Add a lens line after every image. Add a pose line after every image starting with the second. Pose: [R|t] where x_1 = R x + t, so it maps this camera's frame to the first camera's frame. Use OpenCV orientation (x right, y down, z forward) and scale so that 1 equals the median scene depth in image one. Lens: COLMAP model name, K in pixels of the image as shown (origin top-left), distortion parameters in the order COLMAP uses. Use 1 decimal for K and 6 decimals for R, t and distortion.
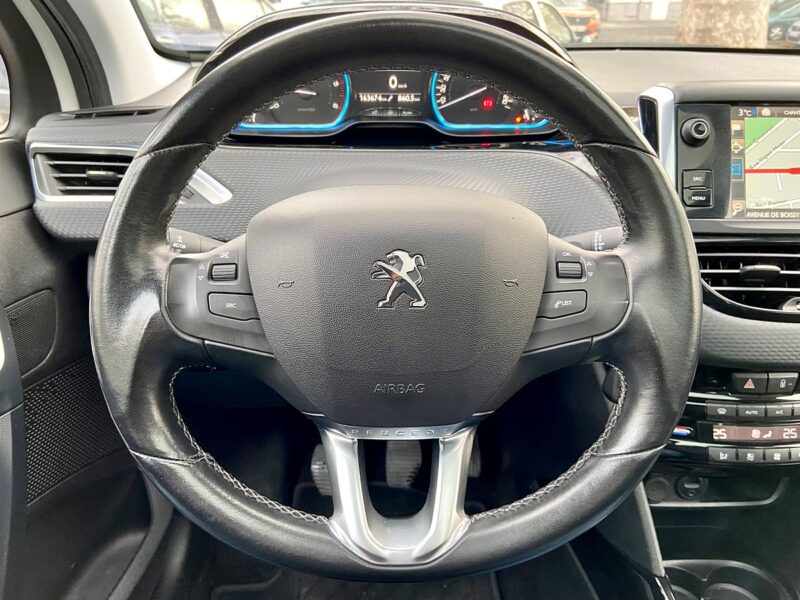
lens RADIAL K [[596.7, 0, 395.4], [0, 596.7, 300.9], [0, 0, 1]] dist [0.066644, -0.077265]
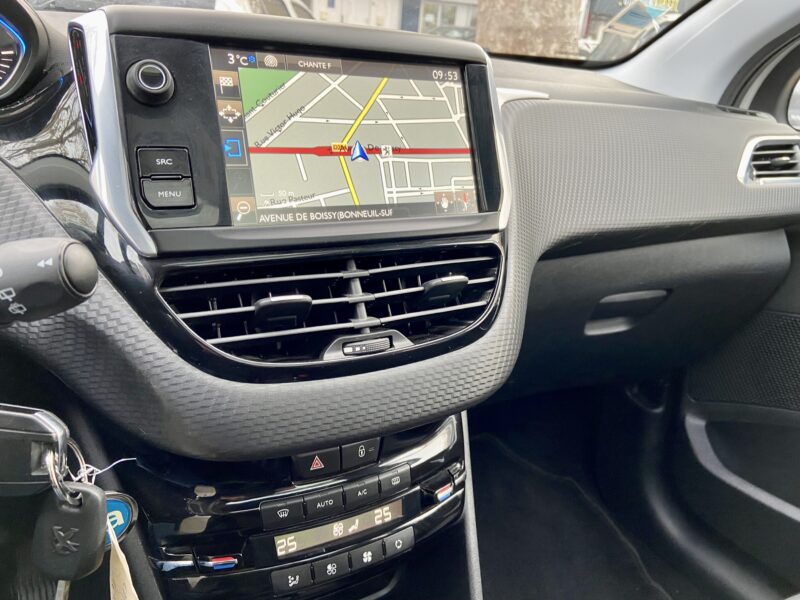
lens RADIAL K [[596.7, 0, 401.1], [0, 596.7, 302.1], [0, 0, 1]] dist [0.066644, -0.077265]
pose [[0.895249, -0.112920, 0.431019, 0.429820], [0.121477, 0.992564, 0.007722, -0.040914], [-0.428686, 0.045446, 0.902310, 0.363615]]
